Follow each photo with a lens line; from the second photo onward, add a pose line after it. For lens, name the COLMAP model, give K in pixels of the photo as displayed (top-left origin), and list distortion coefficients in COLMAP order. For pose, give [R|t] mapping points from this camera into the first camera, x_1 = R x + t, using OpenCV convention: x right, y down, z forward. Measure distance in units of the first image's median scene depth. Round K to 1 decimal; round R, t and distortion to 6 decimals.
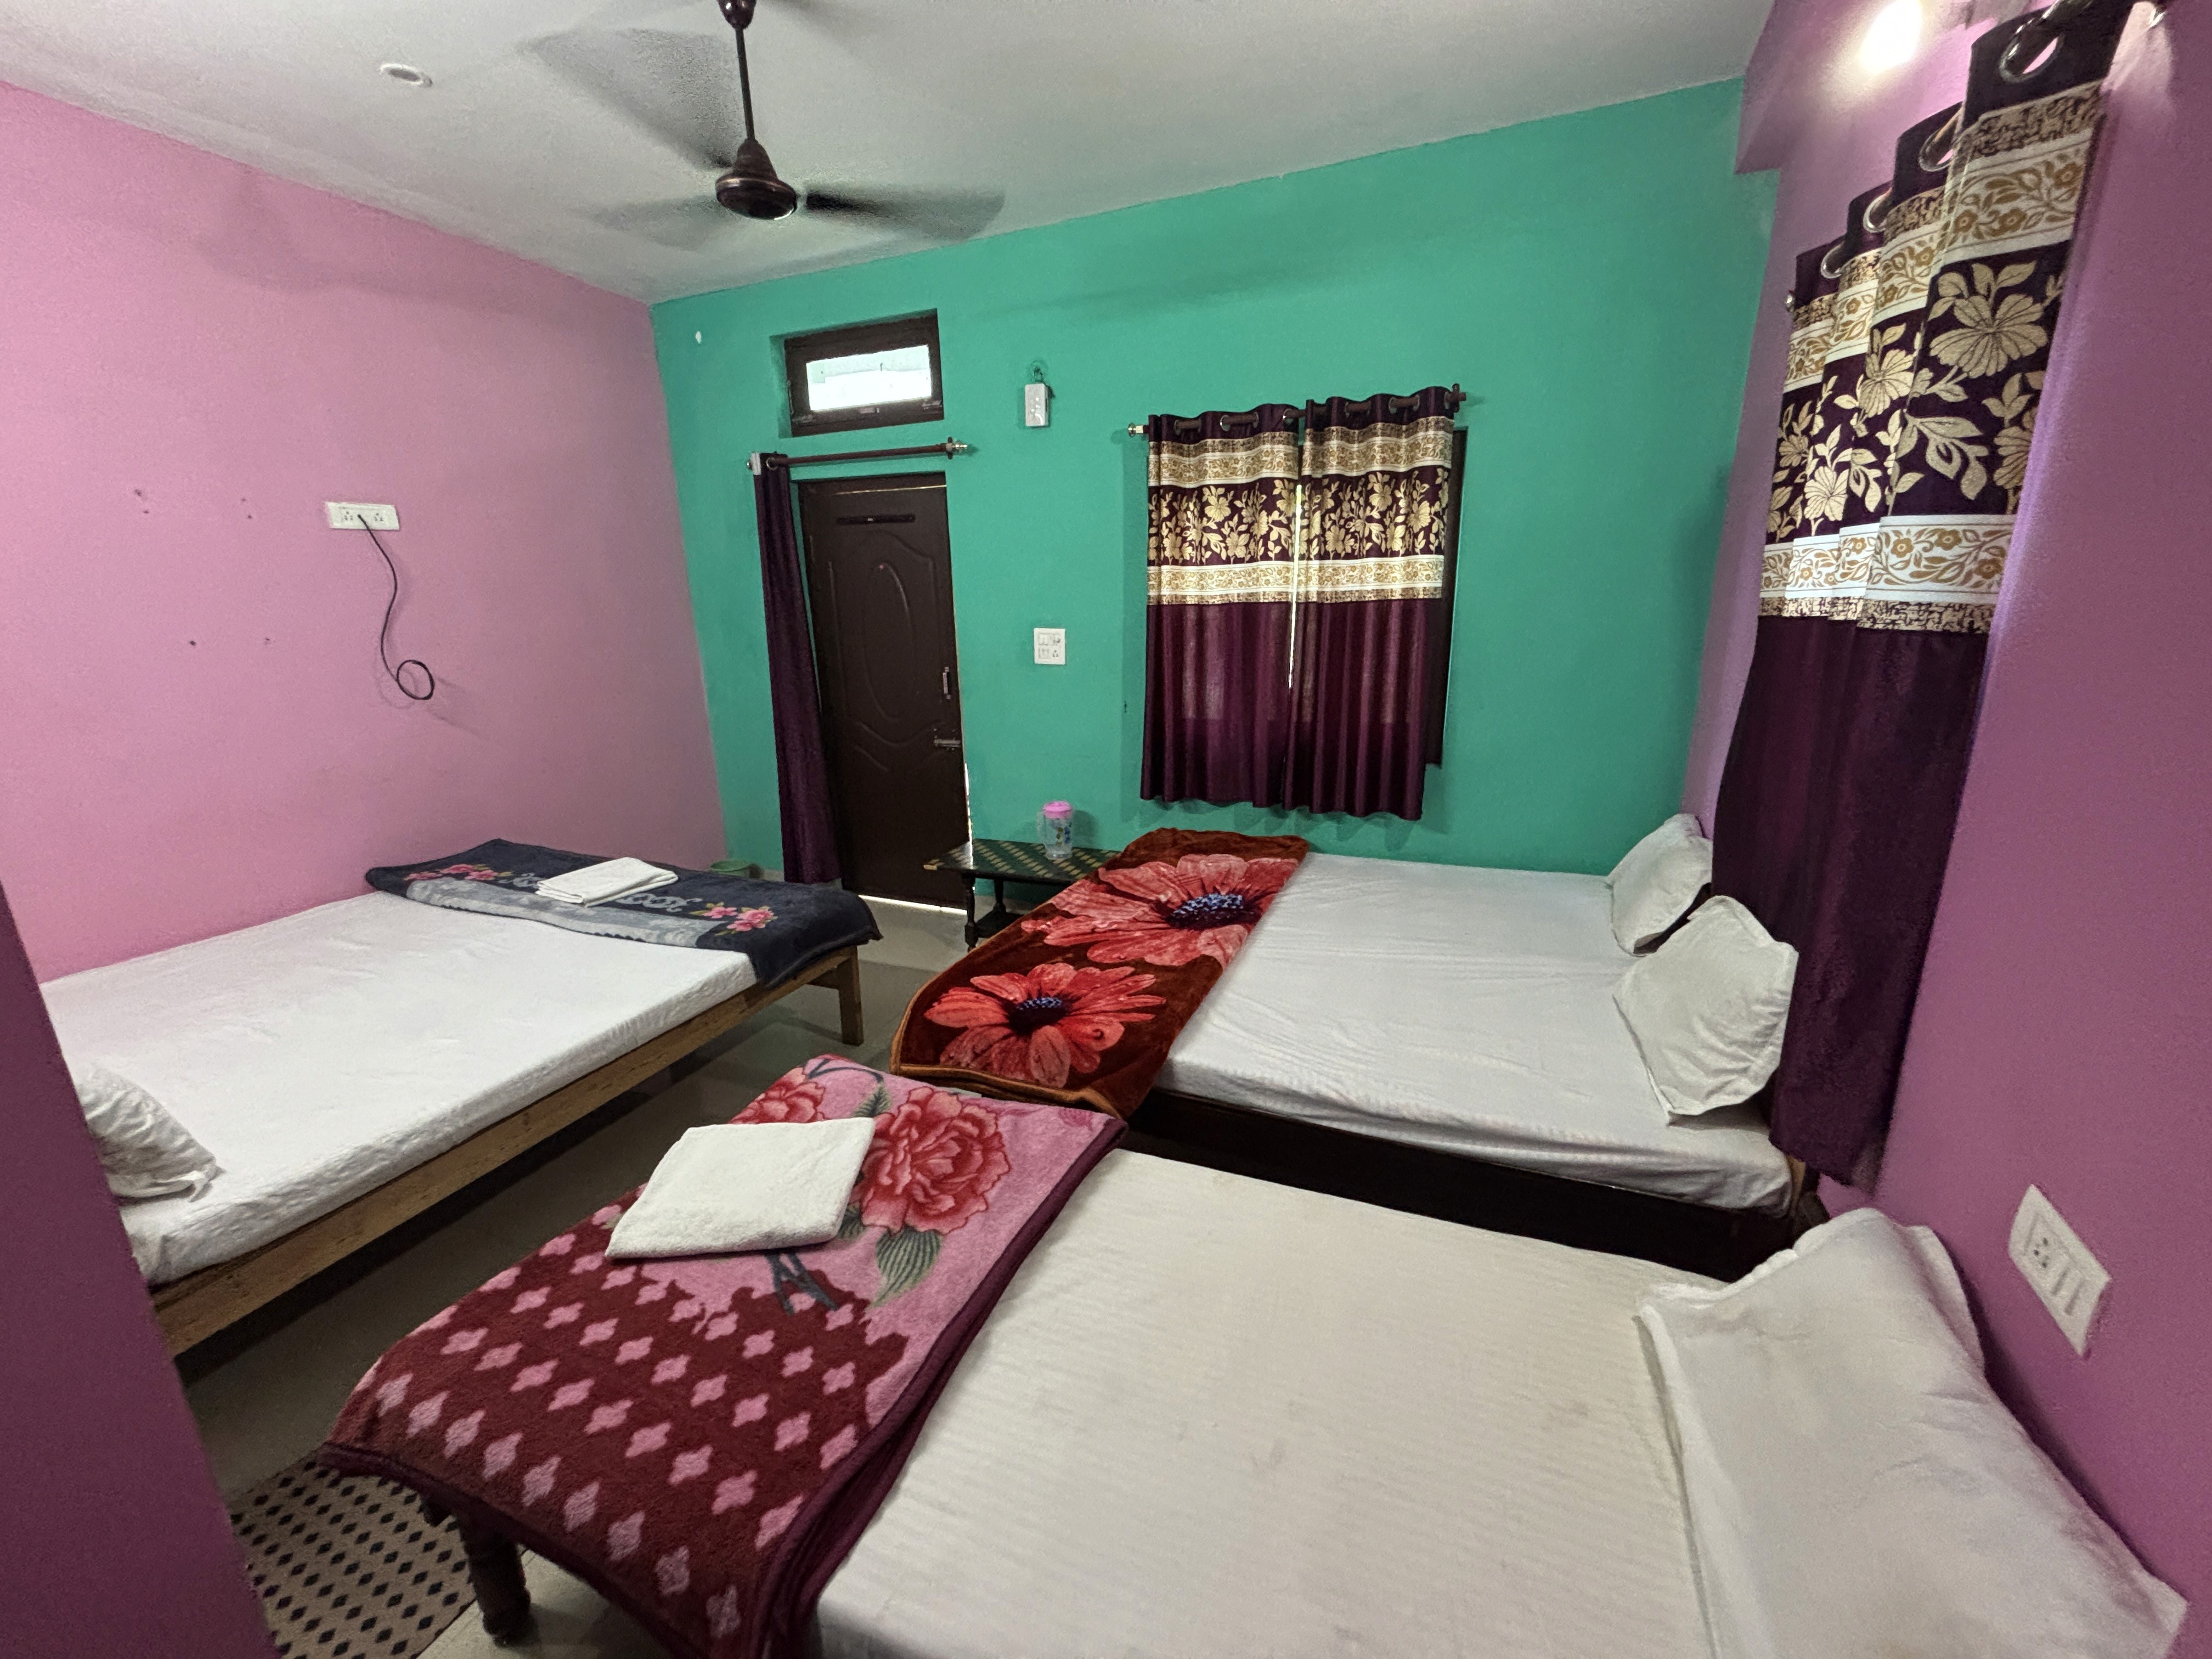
lens RADIAL K [[884.8, 0, 1110.3], [0, 884.8, 840.2], [0, 0, 1]] dist [0.000663, 0.000337]
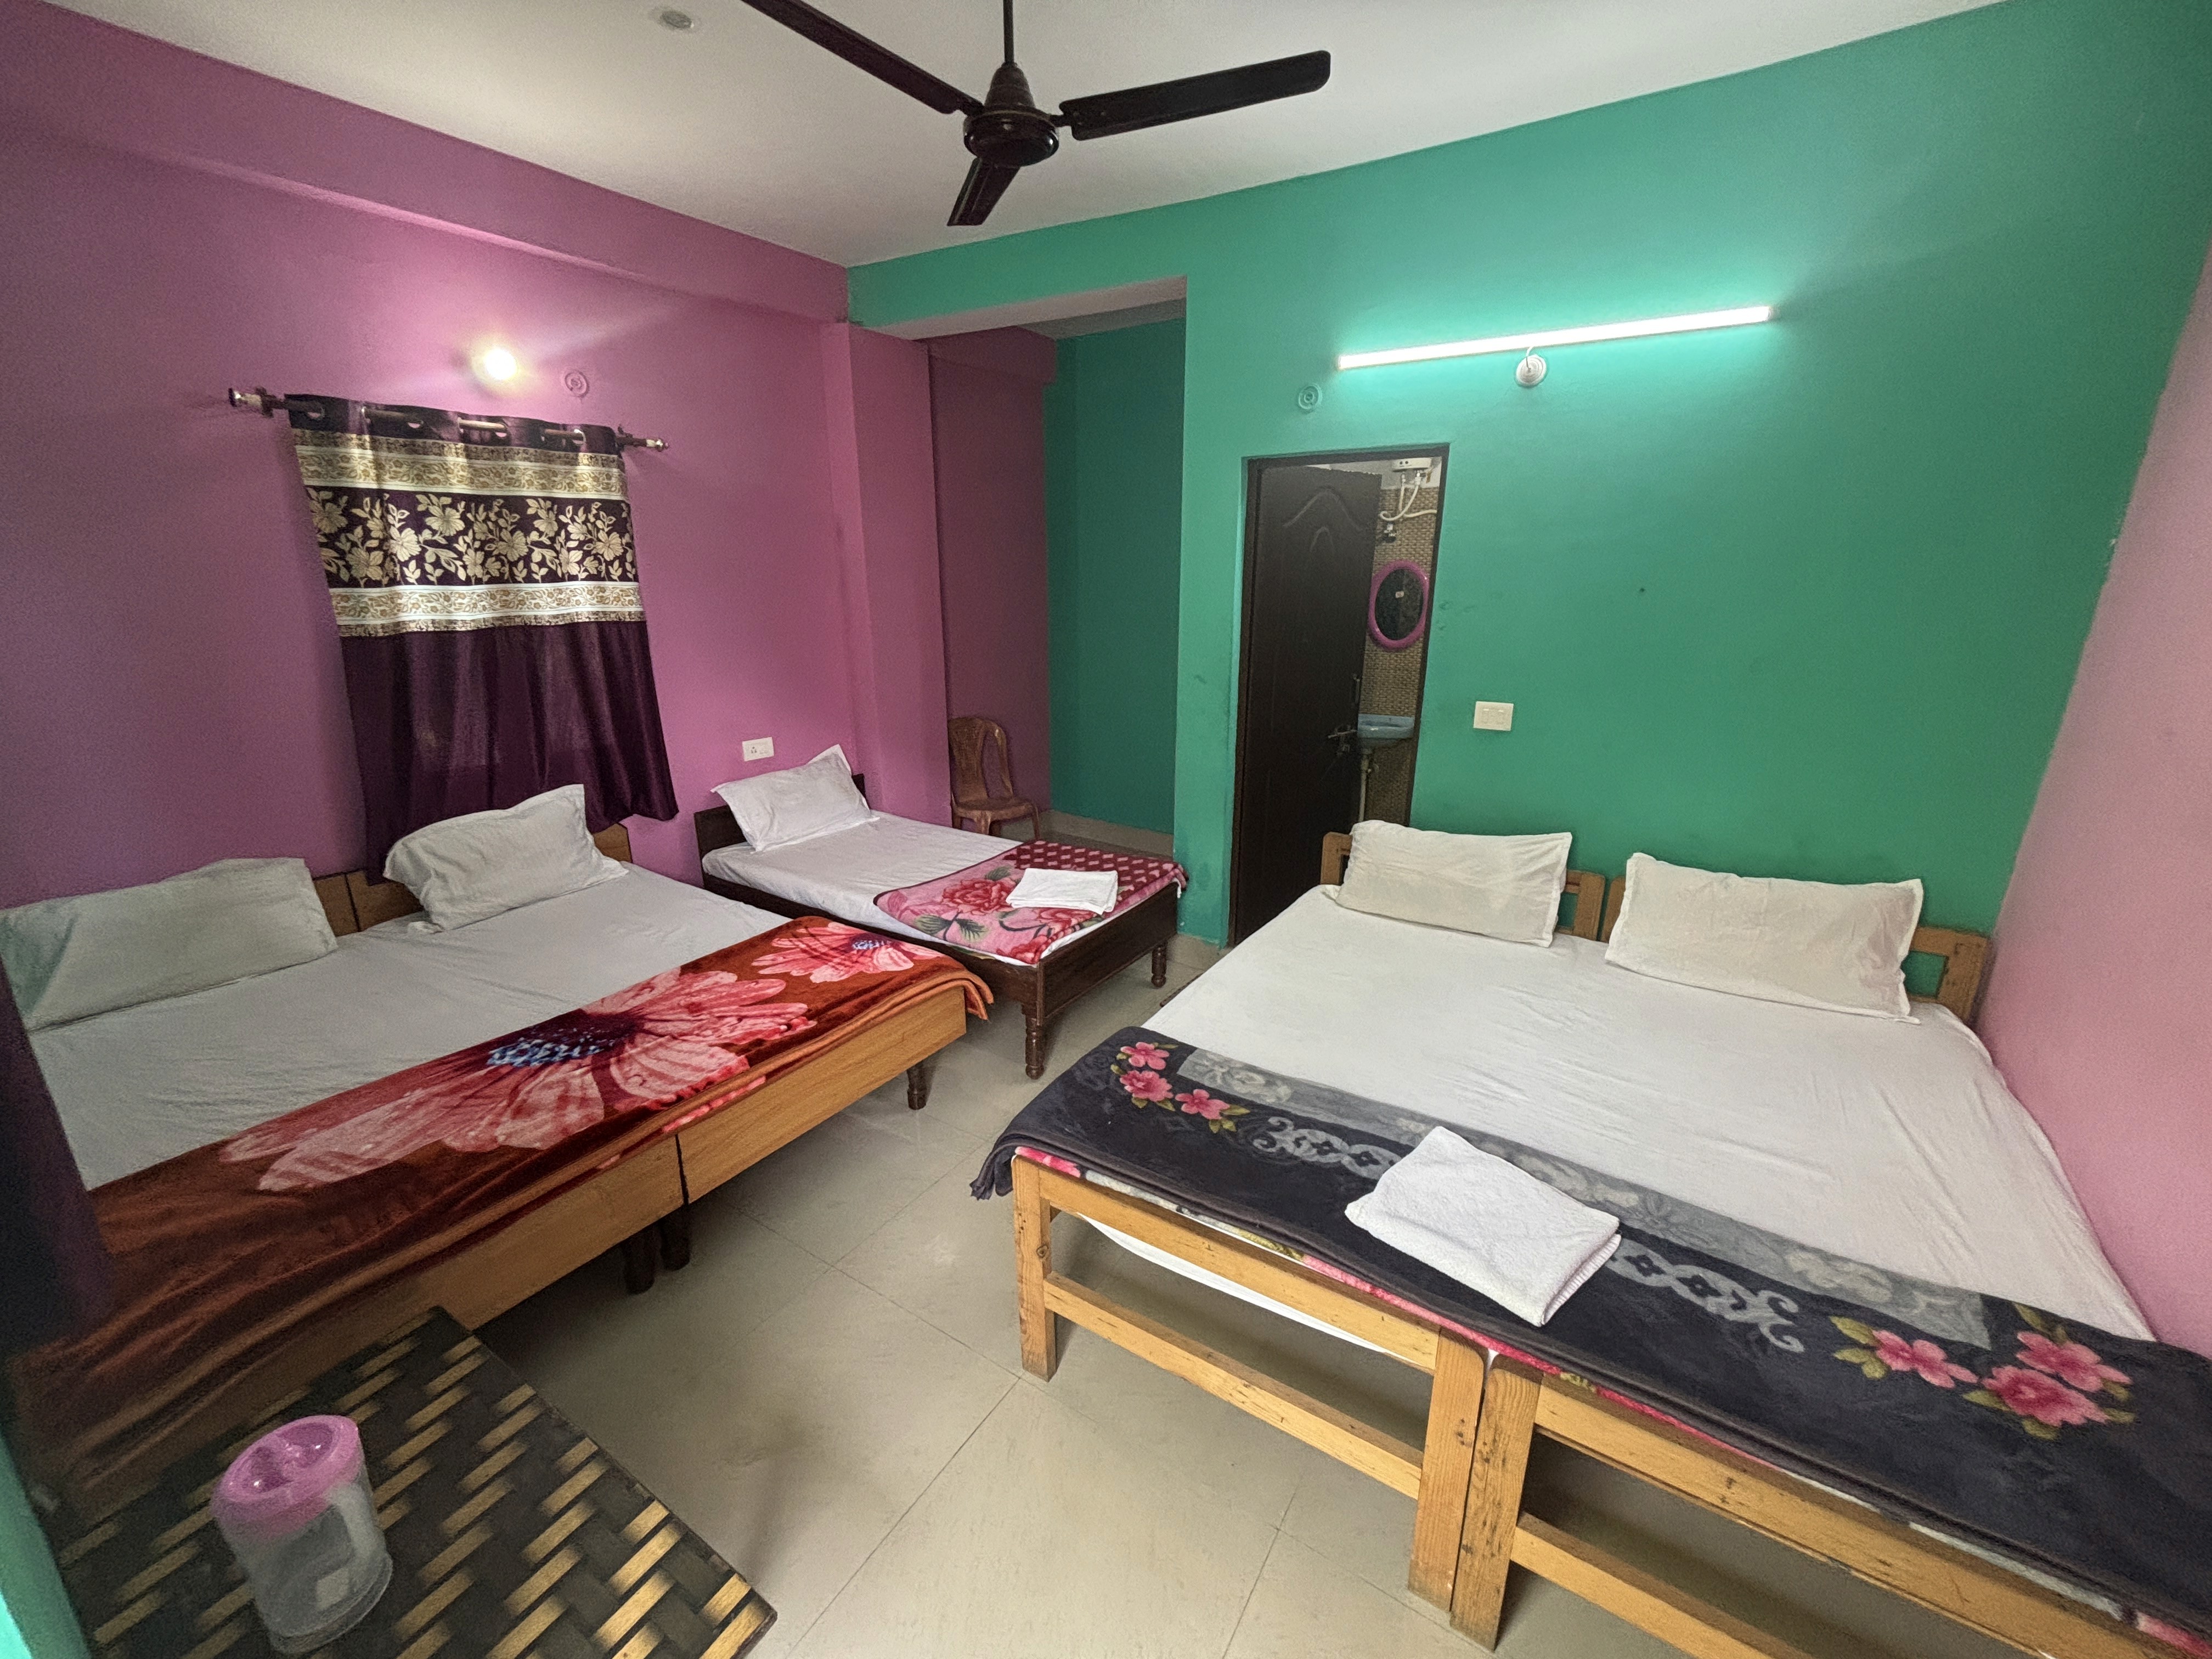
lens RADIAL K [[884.8, 0, 1106.2], [0, 884.8, 833.6], [0, 0, 1]] dist [0.000663, 0.000337]
pose [[-0.981114, -0.034966, 0.190242, -0.530986], [0.072460, 0.845471, 0.529083, -0.483548], [-0.179344, 0.532876, -0.826970, 1.576099]]
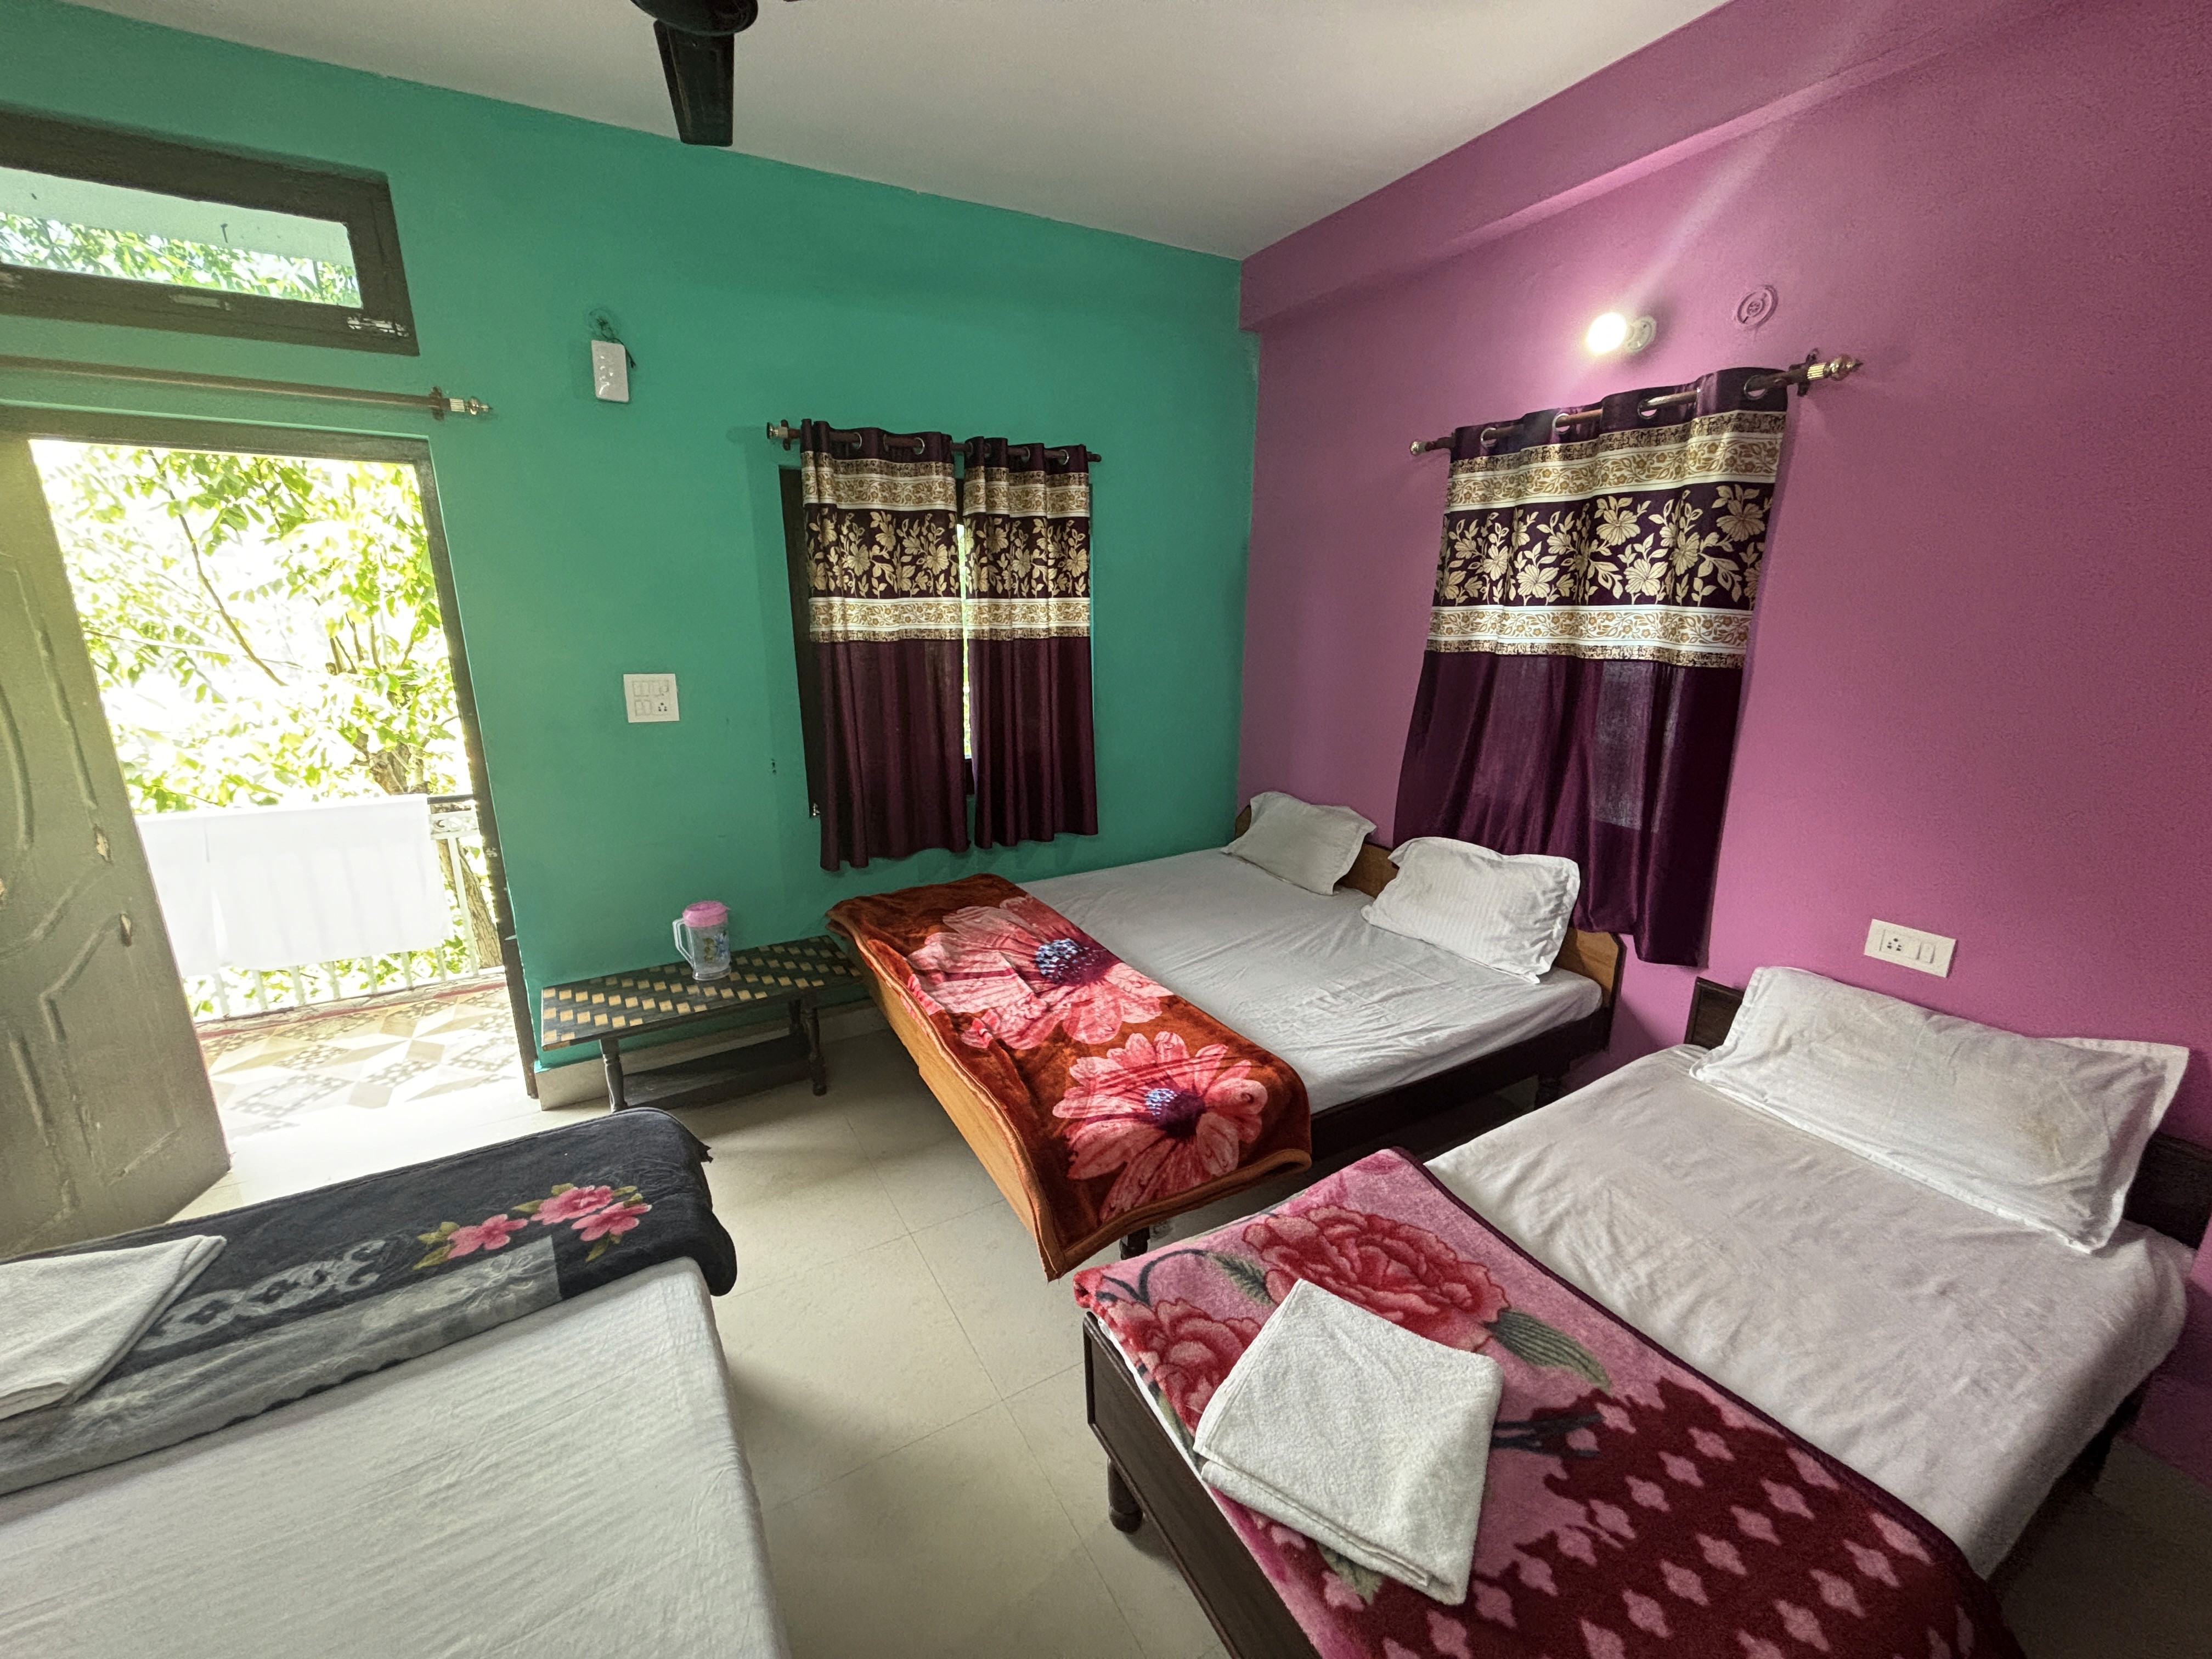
lens RADIAL K [[884.8, 0, 1103.7], [0, 884.8, 832.5], [0, 0, 1]] dist [0.000663, 0.000337]
pose [[0.607043, -0.183723, 0.773139, -0.632341], [0.201011, 0.976768, 0.074286, -0.131082], [-0.768826, 0.110315, 0.629871, 0.377370]]
